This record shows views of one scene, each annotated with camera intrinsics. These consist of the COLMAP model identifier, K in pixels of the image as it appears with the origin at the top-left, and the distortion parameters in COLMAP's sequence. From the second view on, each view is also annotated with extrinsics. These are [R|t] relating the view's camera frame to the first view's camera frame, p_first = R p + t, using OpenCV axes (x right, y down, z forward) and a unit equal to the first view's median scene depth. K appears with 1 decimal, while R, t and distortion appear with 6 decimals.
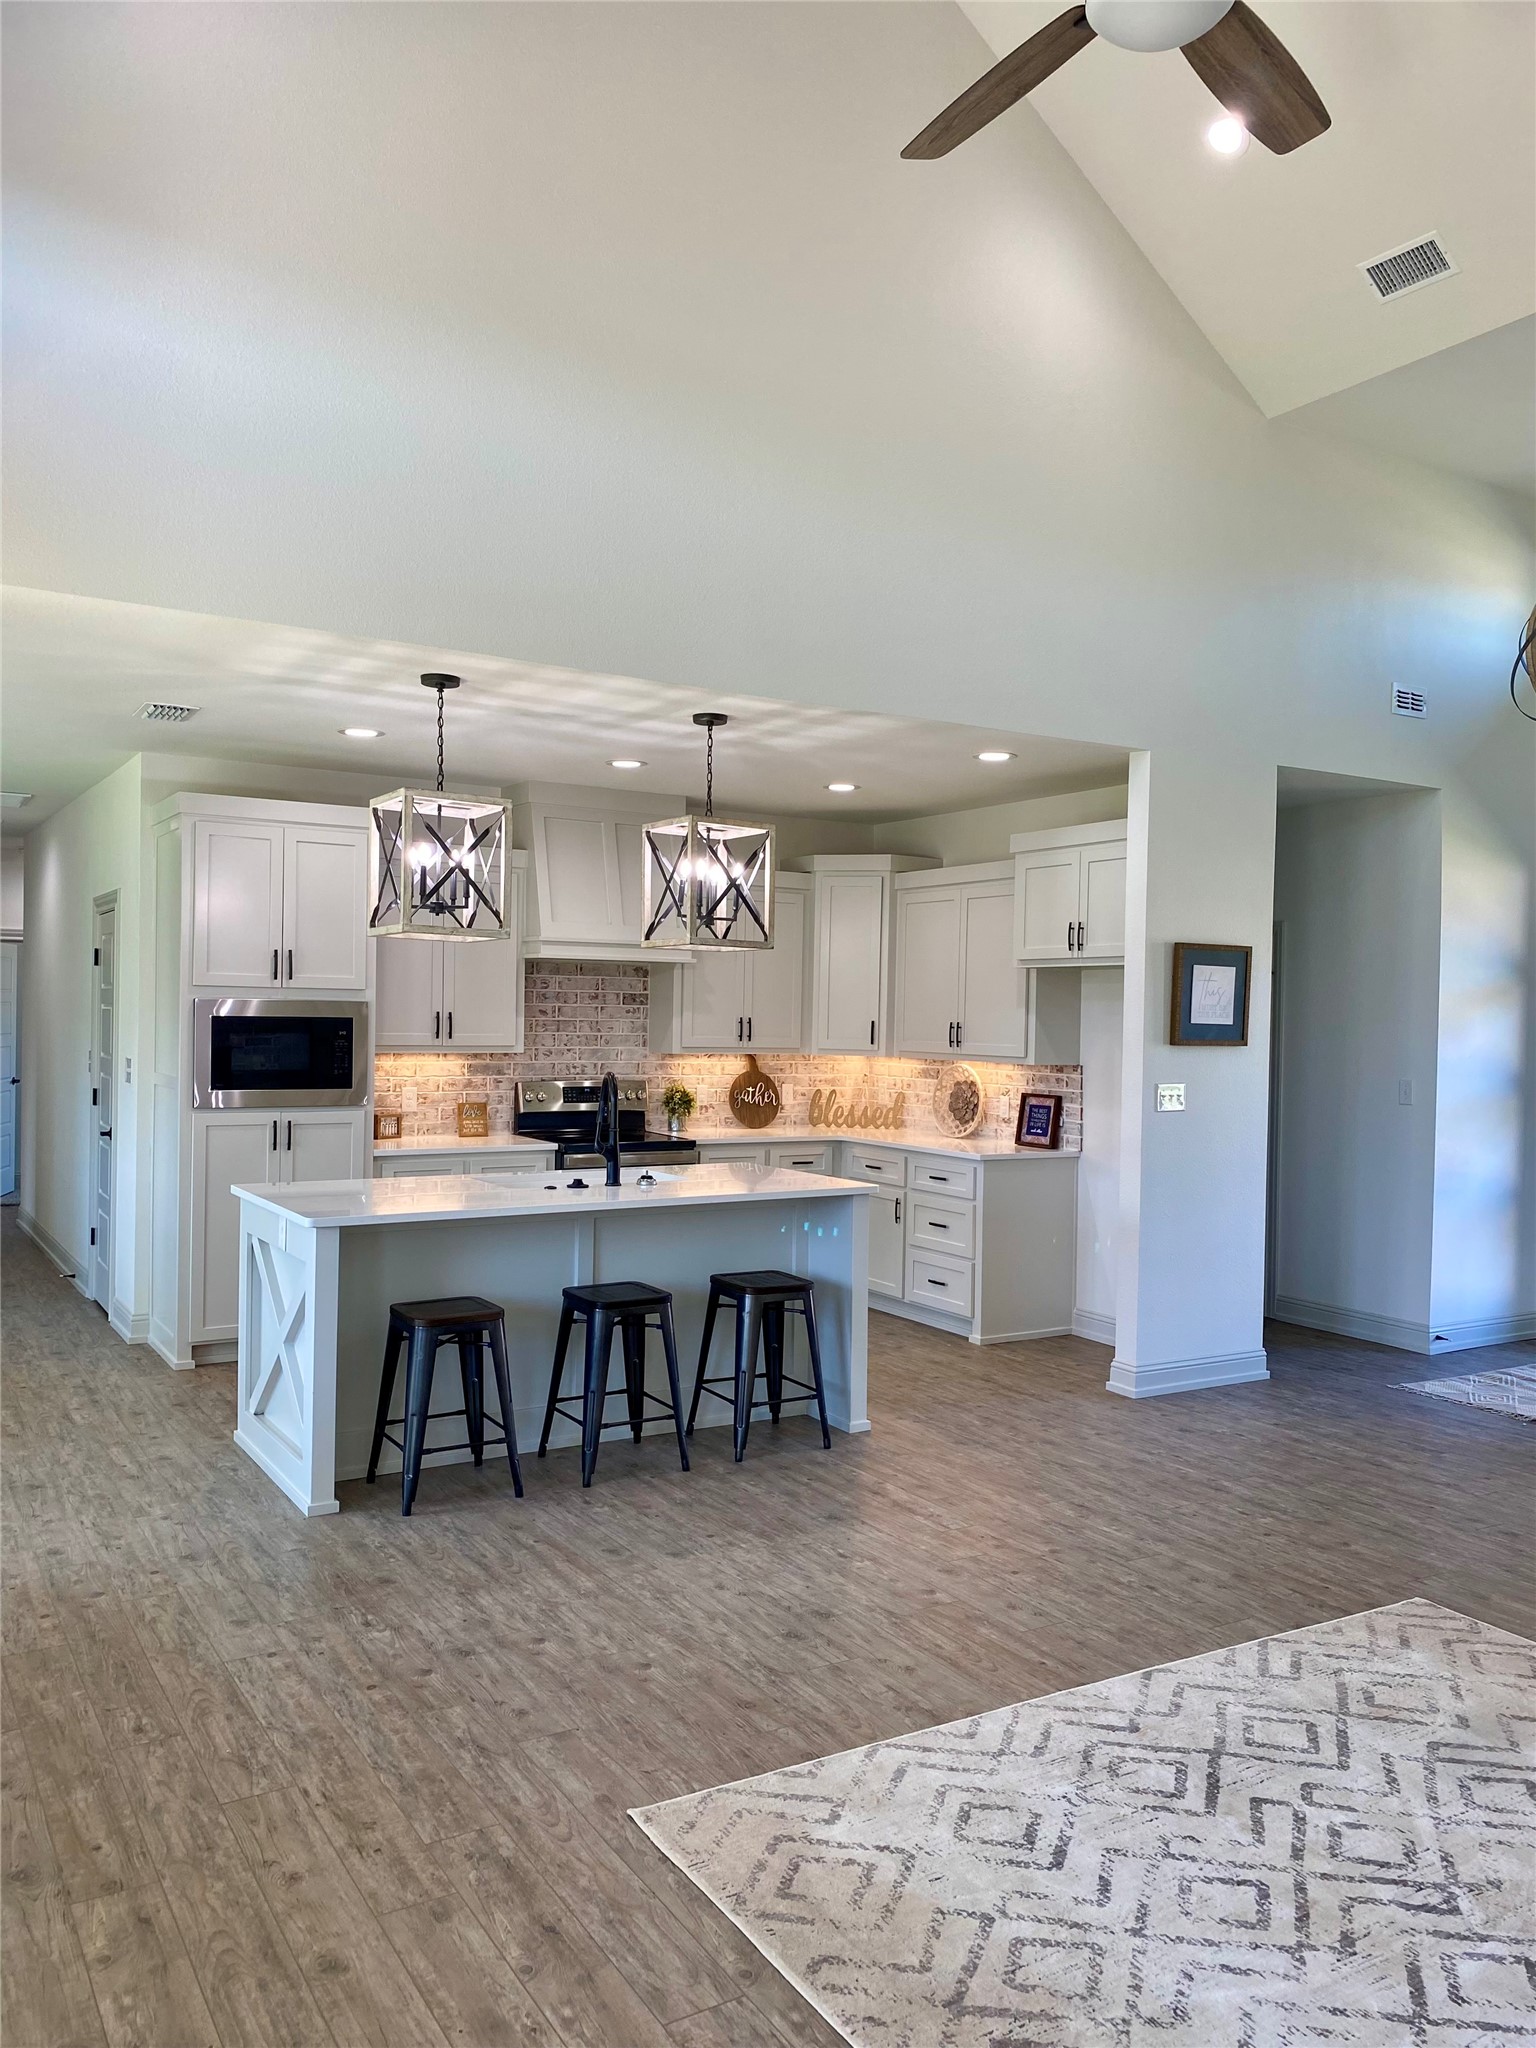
lens RADIAL K [[1566.7, 0, 768.0], [0, 1566.7, 1024.0], [0, 0, 1]] dist [0.045754, -0.000231]
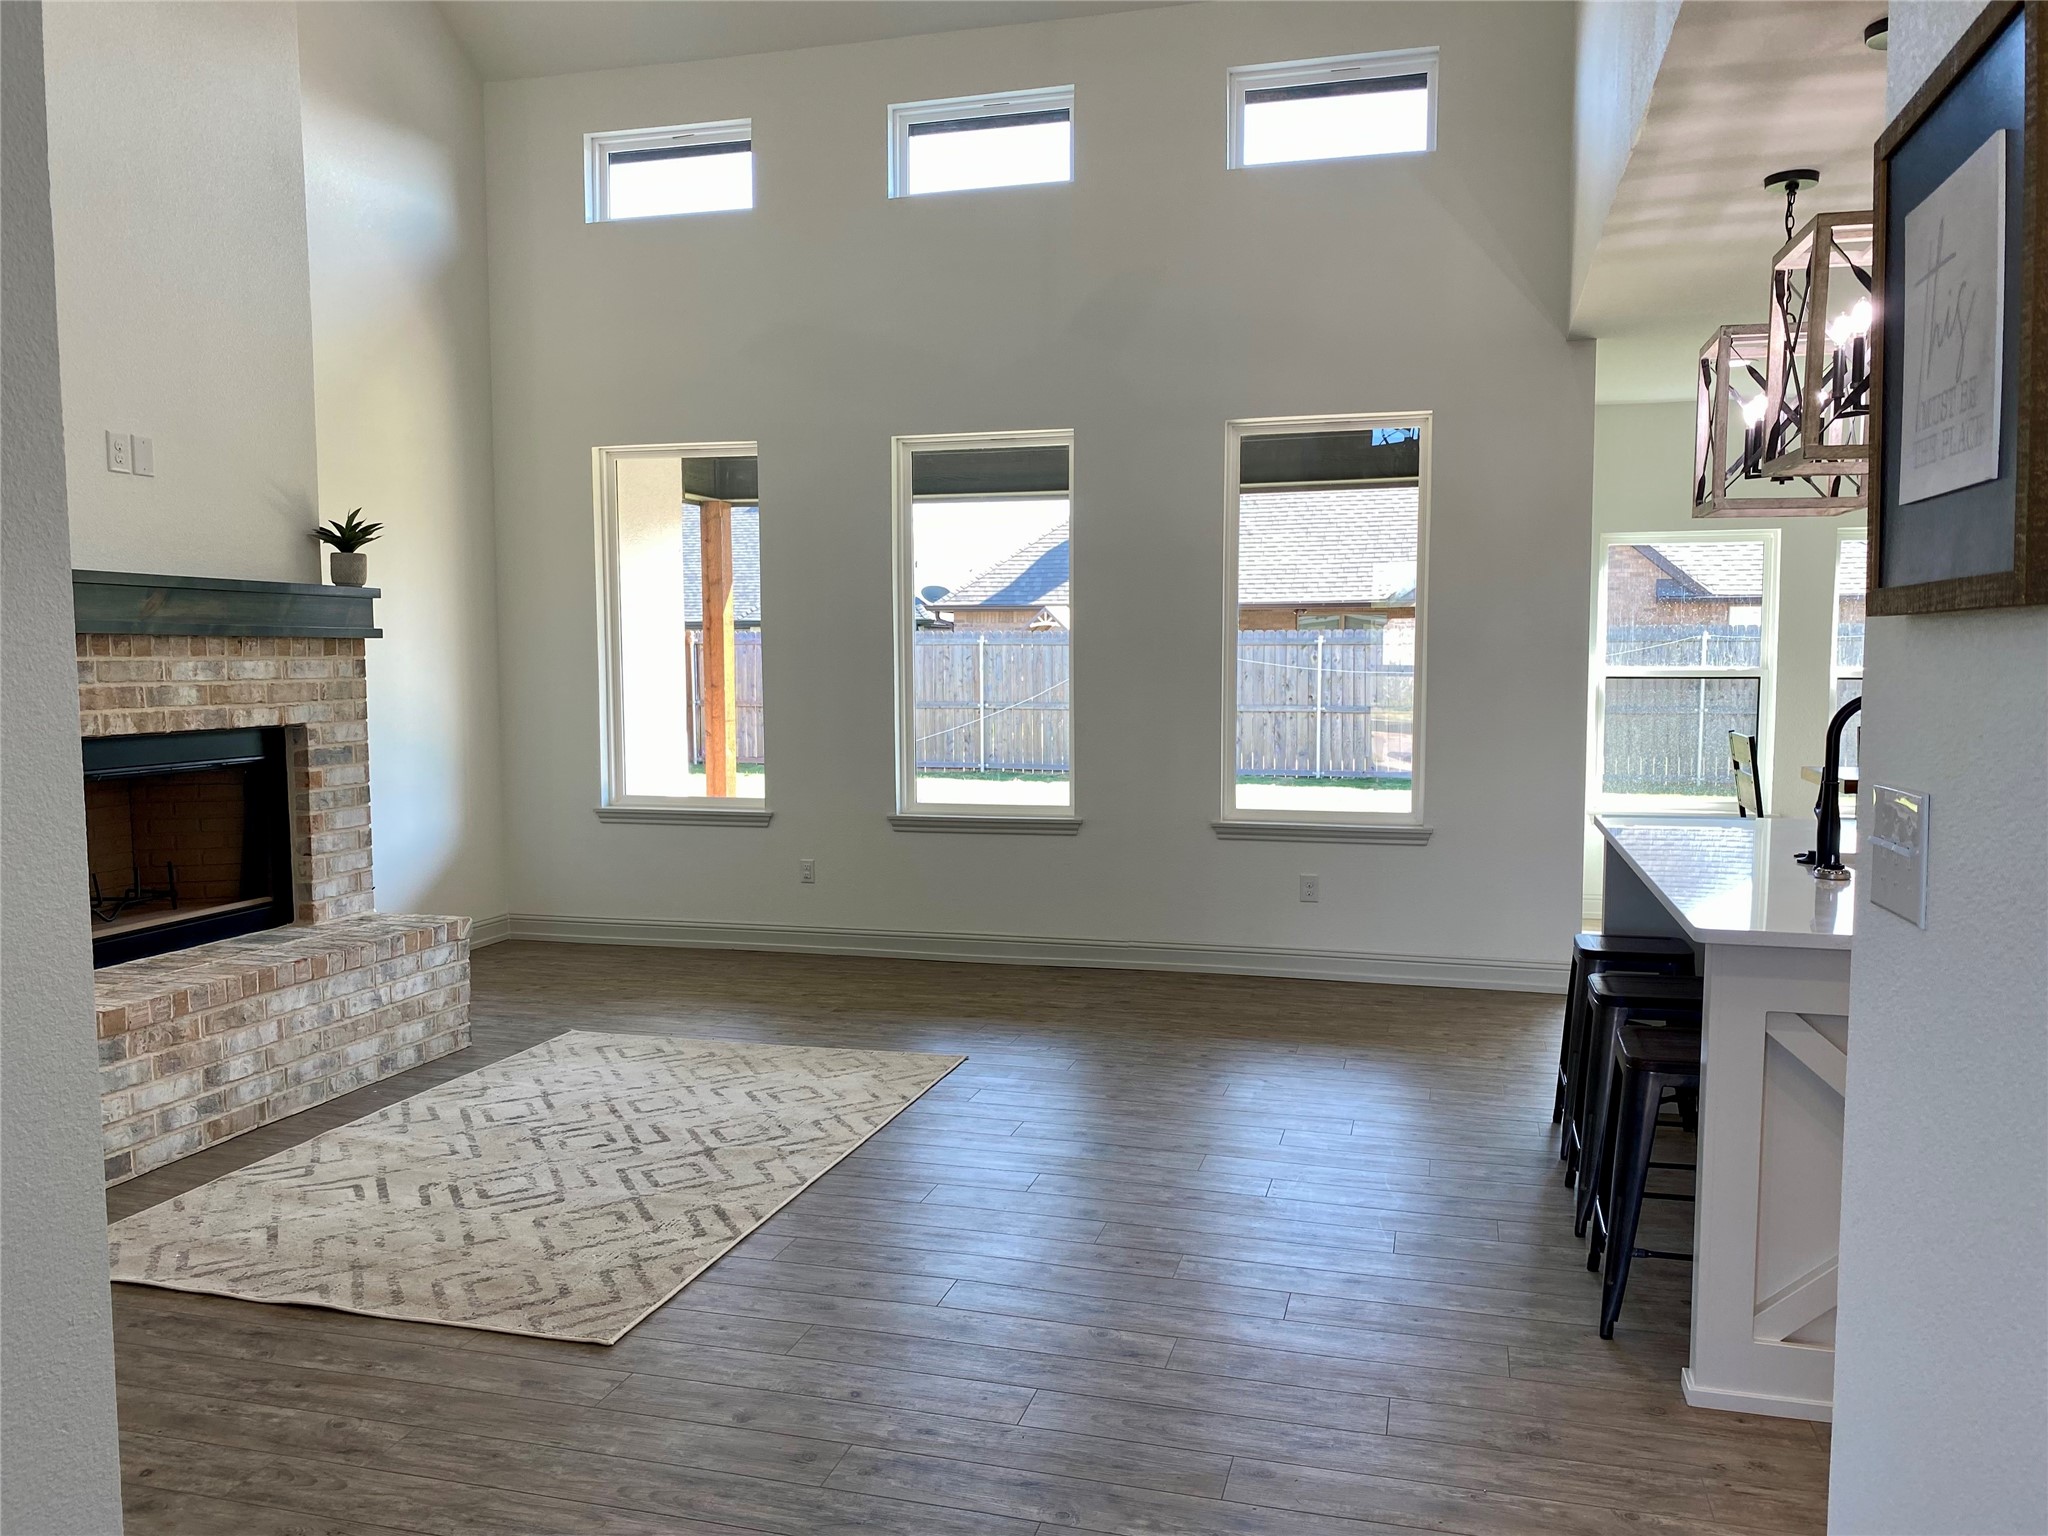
lens RADIAL K [[1529.3, 0, 1024.0], [0, 1529.3, 768.0], [0, 0, 1]] dist [0.187331, -0.521802]
pose [[-0.726801, 0.029238, -0.686226, 0.973299], [-0.023210, 0.997477, 0.067083, 0.043951], [0.686456, 0.064683, -0.724289, 2.102082]]
